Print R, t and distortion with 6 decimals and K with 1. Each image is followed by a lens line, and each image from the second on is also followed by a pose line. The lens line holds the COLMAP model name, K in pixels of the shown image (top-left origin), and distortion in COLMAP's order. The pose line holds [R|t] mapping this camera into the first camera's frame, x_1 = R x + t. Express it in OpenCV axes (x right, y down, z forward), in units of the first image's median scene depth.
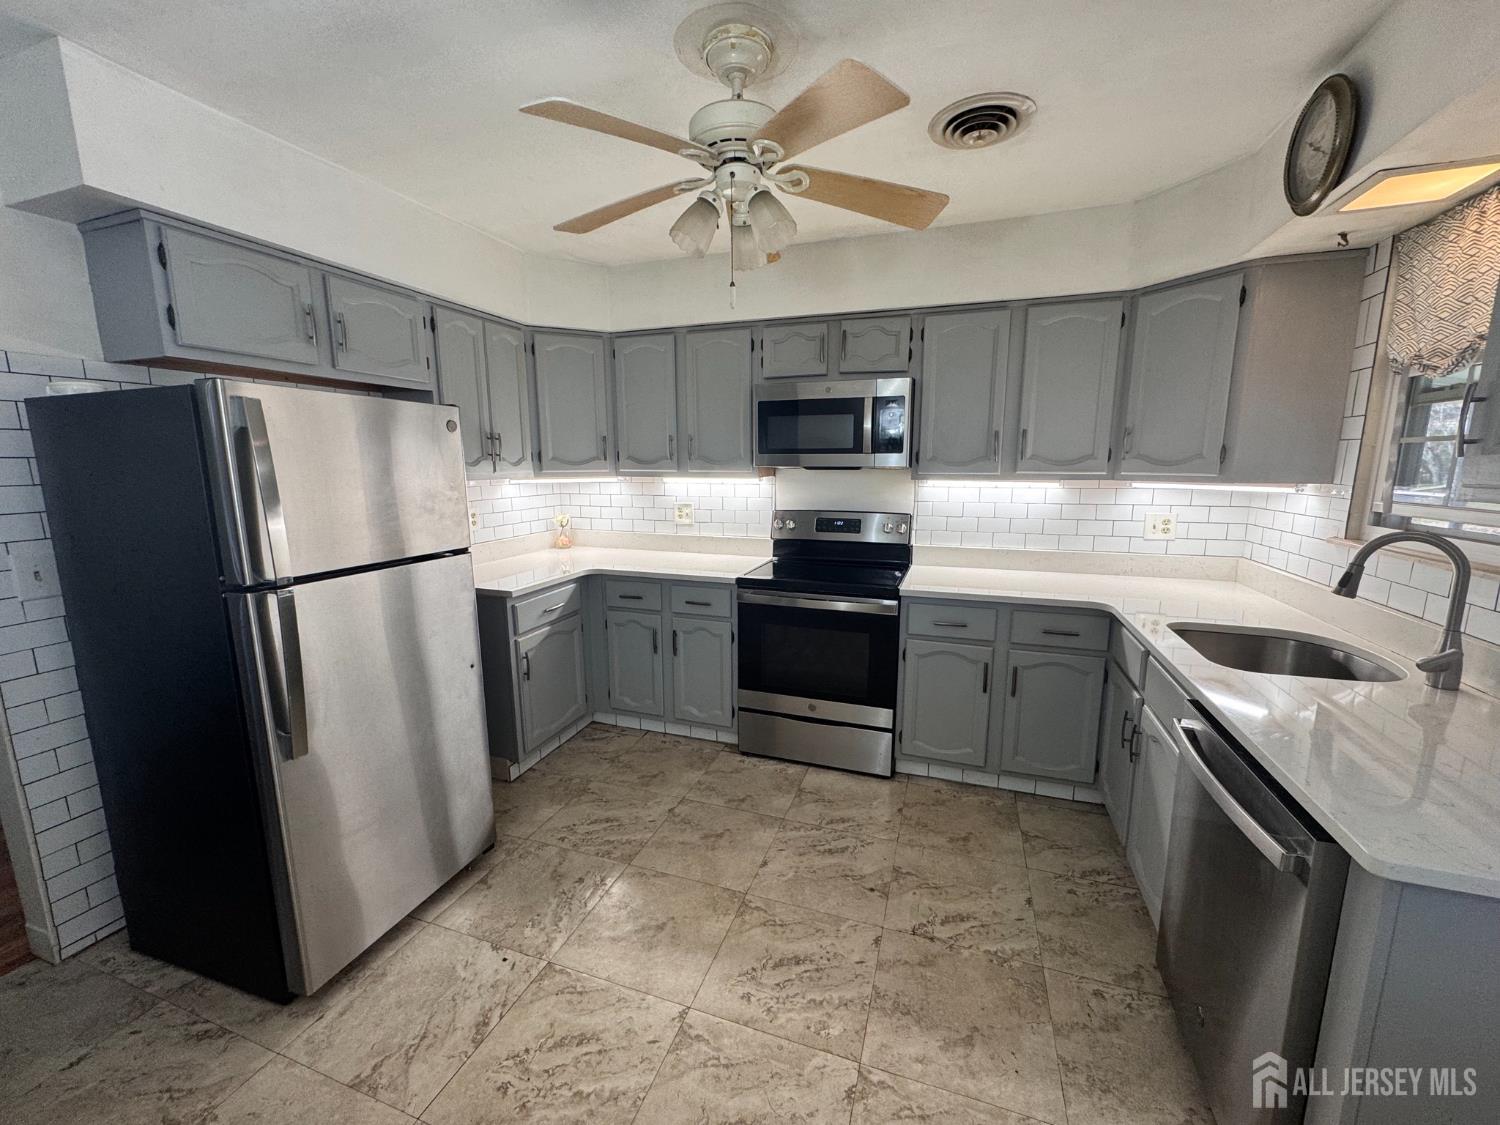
lens RADIAL K [[596.0, 0, 749.7], [0, 596.0, 561.5], [0, 0, 1]] dist [-0.001776, -0.000081]
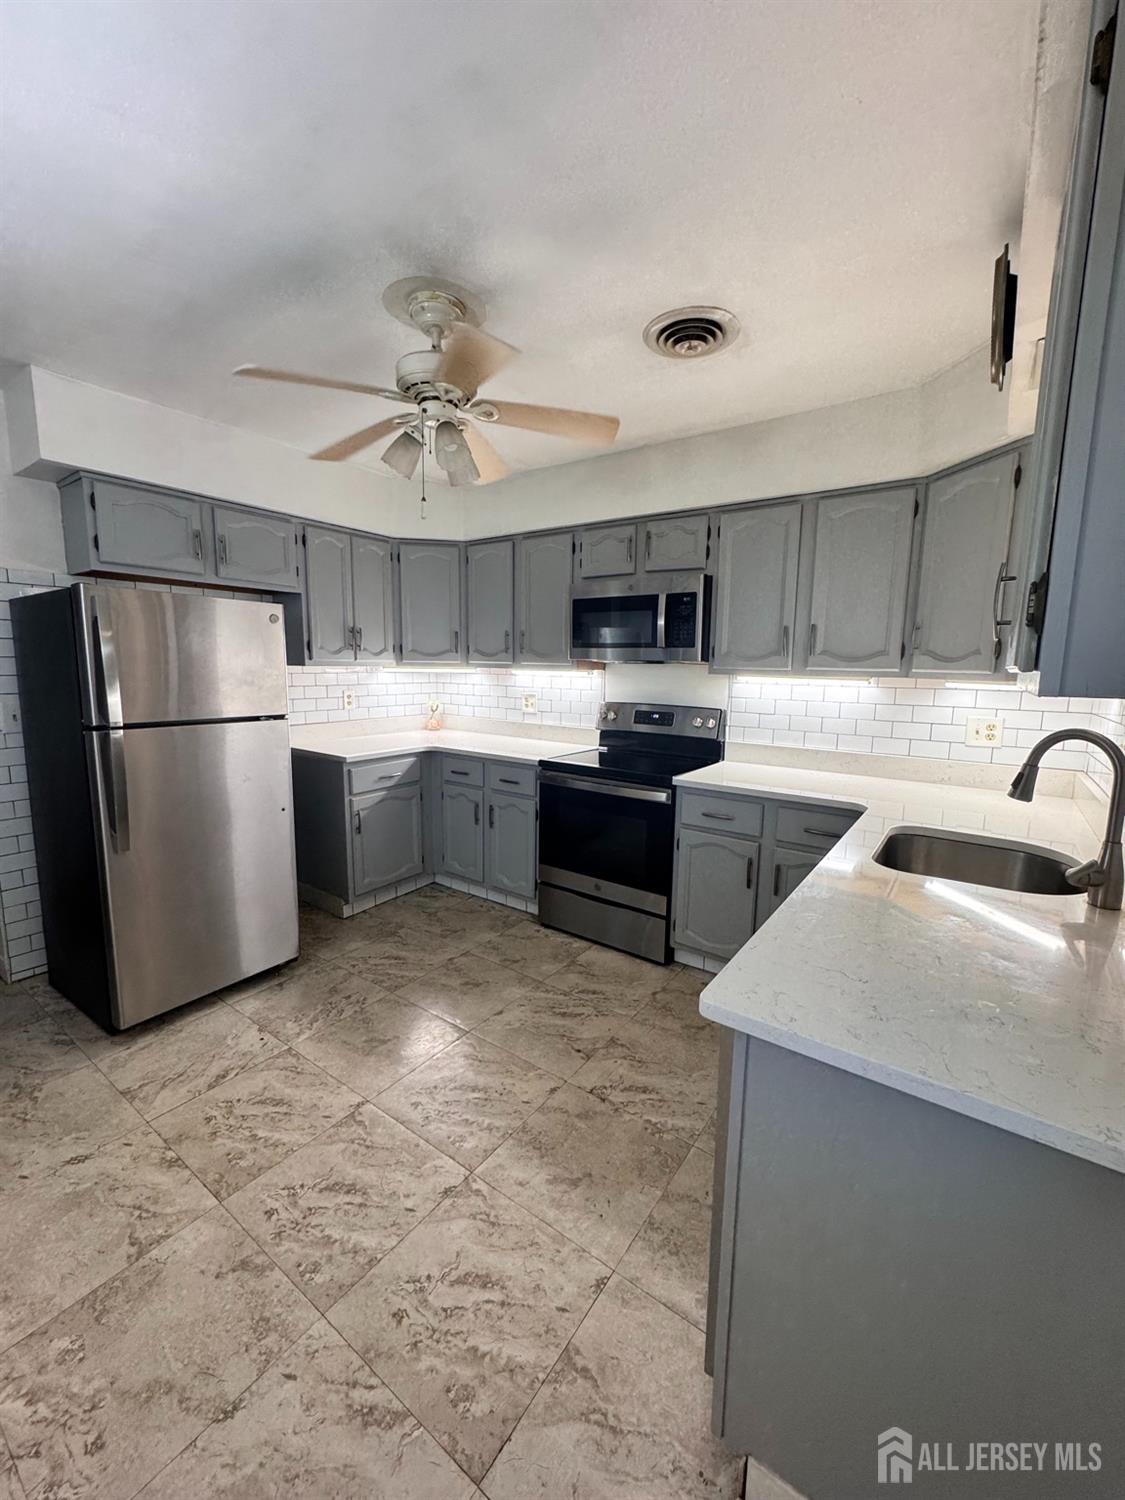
lens RADIAL K [[596.0, 0, 566.9], [0, 596.0, 748.7], [0, 0, 1]] dist [-0.001776, -0.000081]
pose [[0.960832, 0.057191, -0.271165, 0.384413], [-0.064645, 0.997734, -0.018629, 0.028392], [0.269485, 0.035428, 0.962353, -0.044343]]
